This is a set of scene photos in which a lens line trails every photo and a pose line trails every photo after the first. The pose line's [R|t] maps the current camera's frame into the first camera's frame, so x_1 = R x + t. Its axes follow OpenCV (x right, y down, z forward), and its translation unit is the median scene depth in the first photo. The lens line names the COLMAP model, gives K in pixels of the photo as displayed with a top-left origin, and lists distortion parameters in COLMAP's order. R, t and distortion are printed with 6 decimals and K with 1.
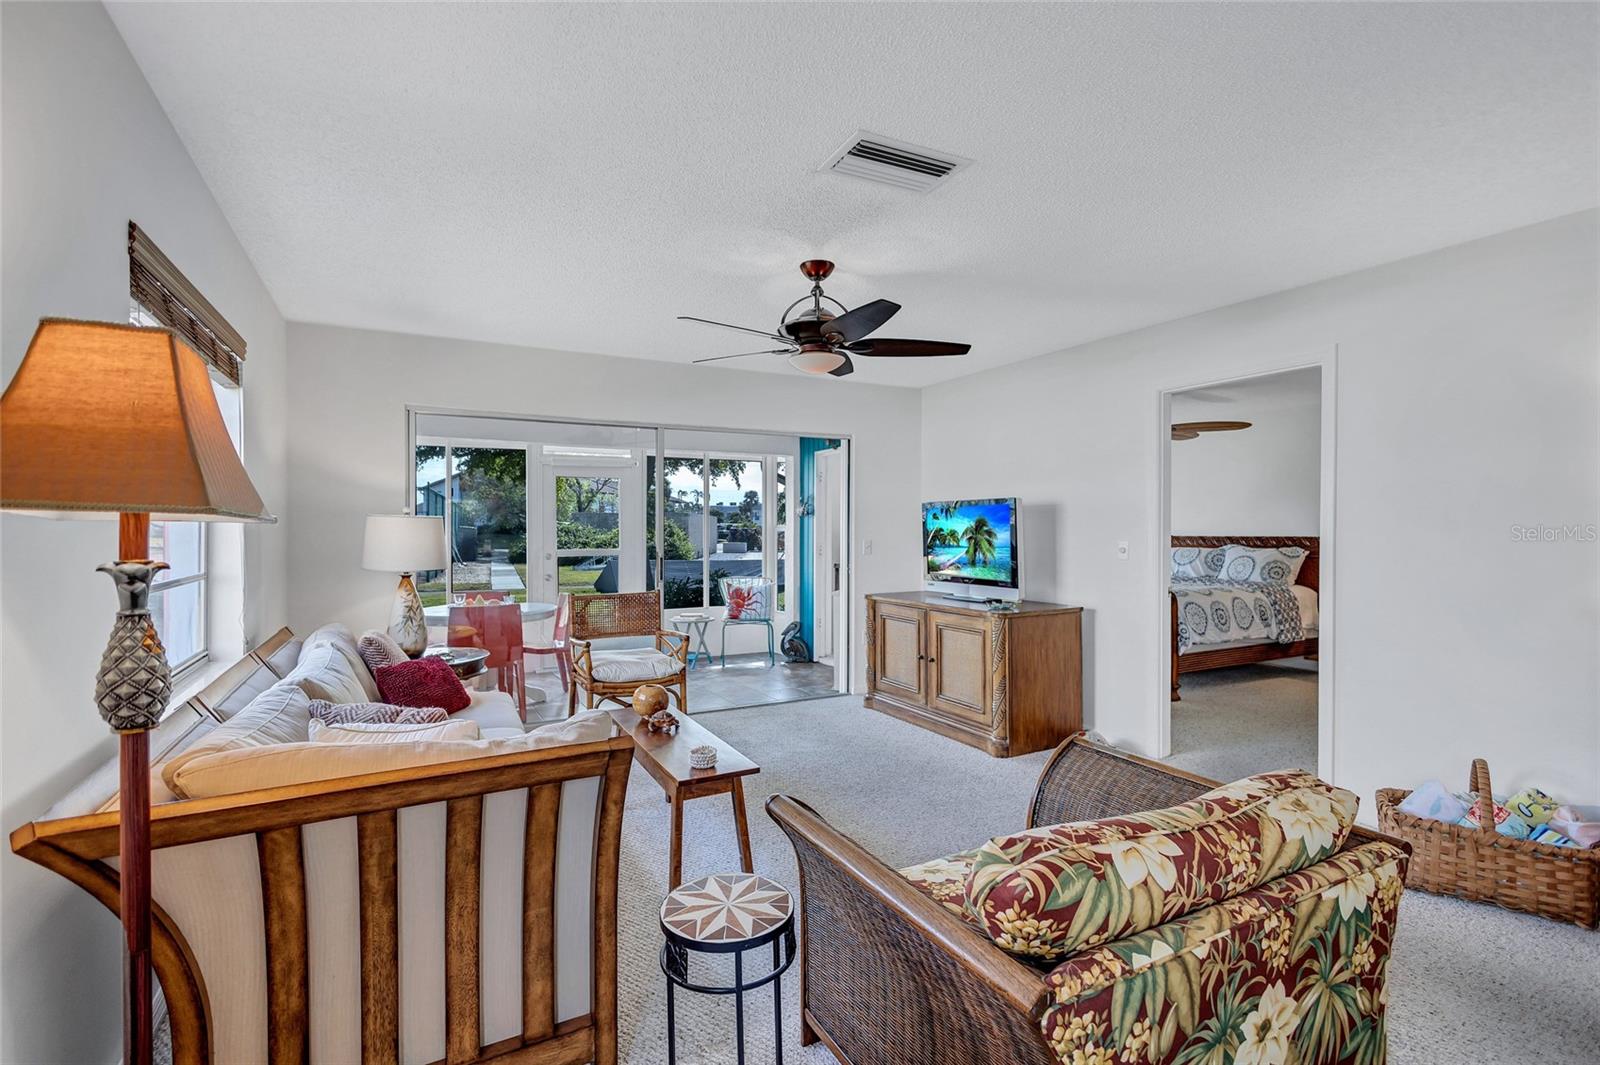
lens RADIAL K [[731.2, 0, 792.9], [0, 731.2, 538.2], [0, 0, 1]] dist [0.008677, -0.001215]
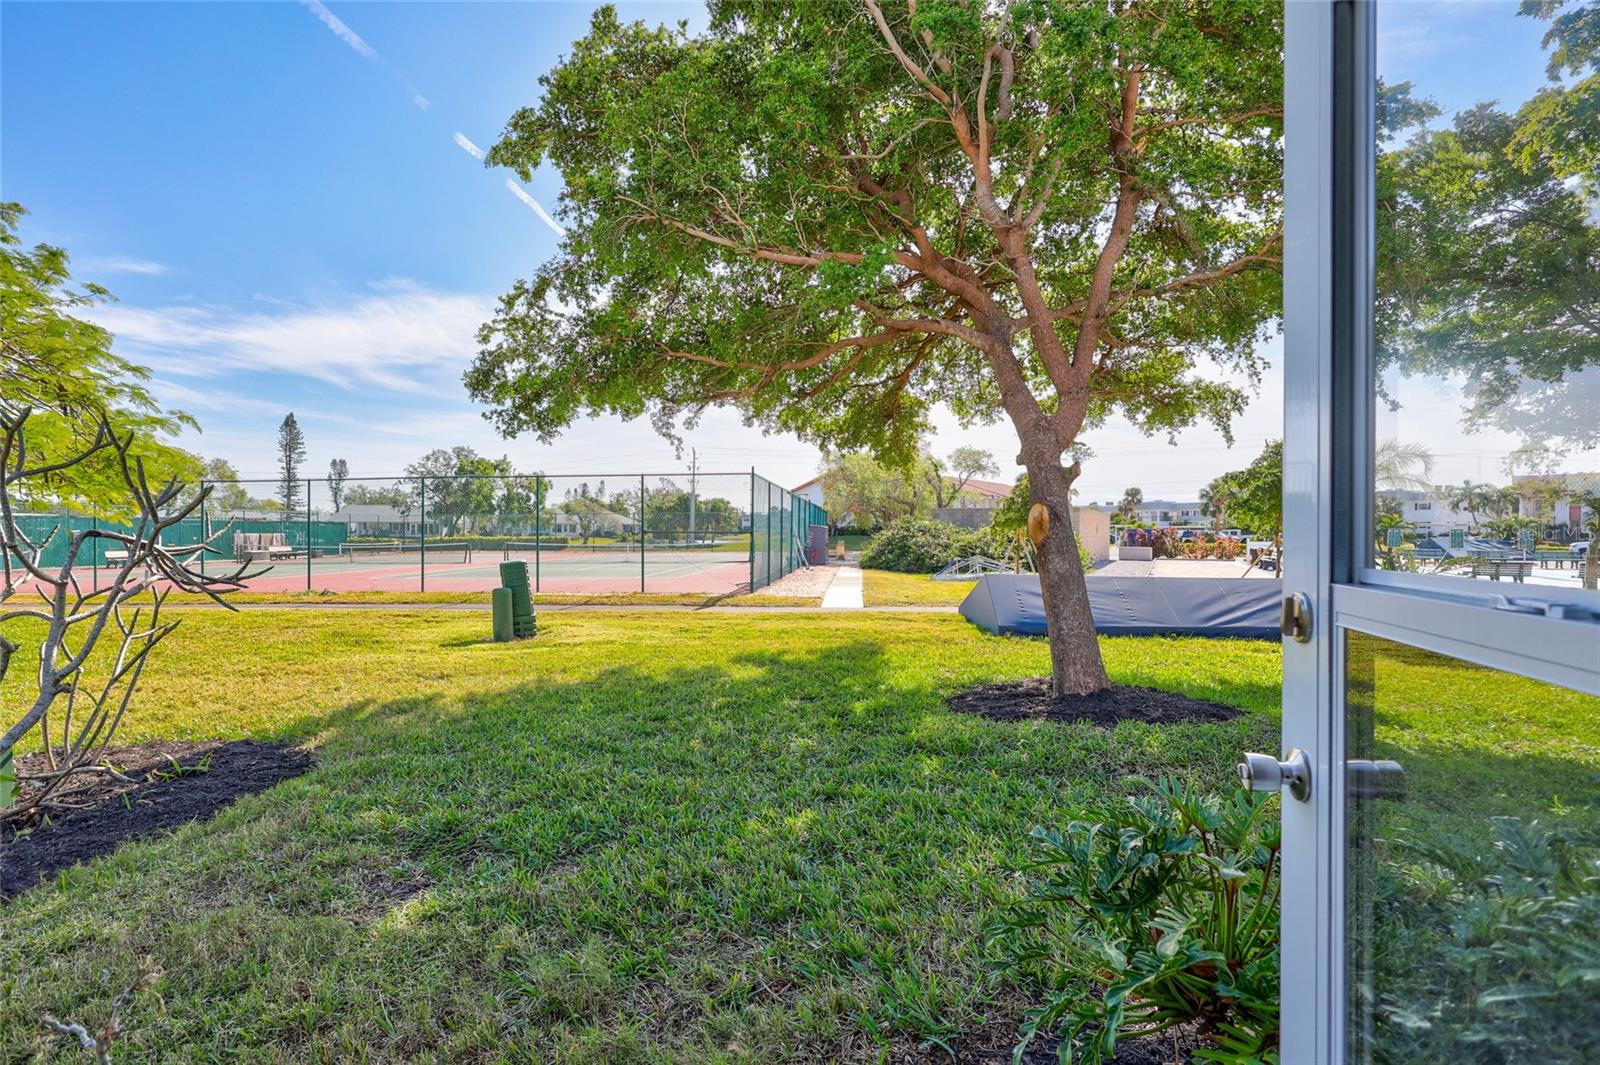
lens RADIAL K [[731.2, 0, 806.3], [0, 731.2, 529.1], [0, 0, 1]] dist [0.008677, -0.001215]
pose [[0.893510, -0.000335, -0.449043, -0.438653], [-0.007399, 0.999853, -0.015468, 0.014425], [0.448982, 0.017143, 0.893376, 1.554257]]
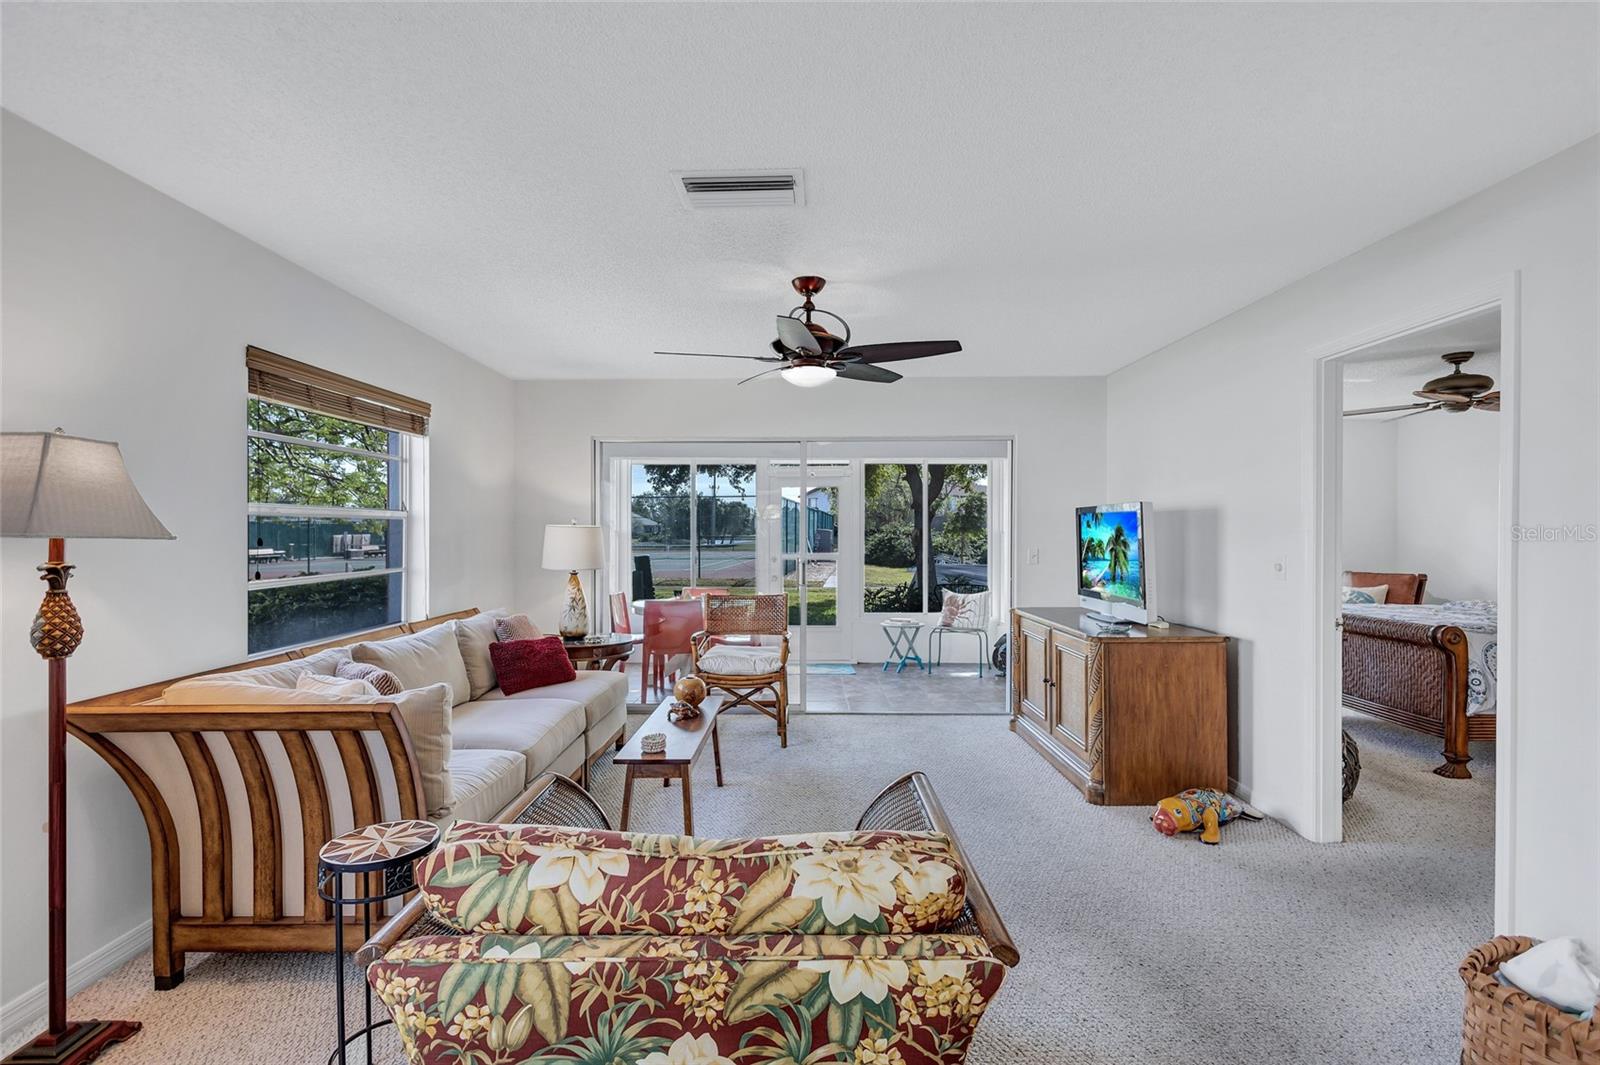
lens RADIAL K [[731.2, 0, 796.9], [0, 731.2, 536.3], [0, 0, 1]] dist [0.008677, -0.001215]
pose [[0.880705, 0.004729, -0.473642, 0.339415], [-0.007561, 0.999963, -0.004075, -0.008452], [0.473605, 0.007170, 0.880708, 0.063867]]
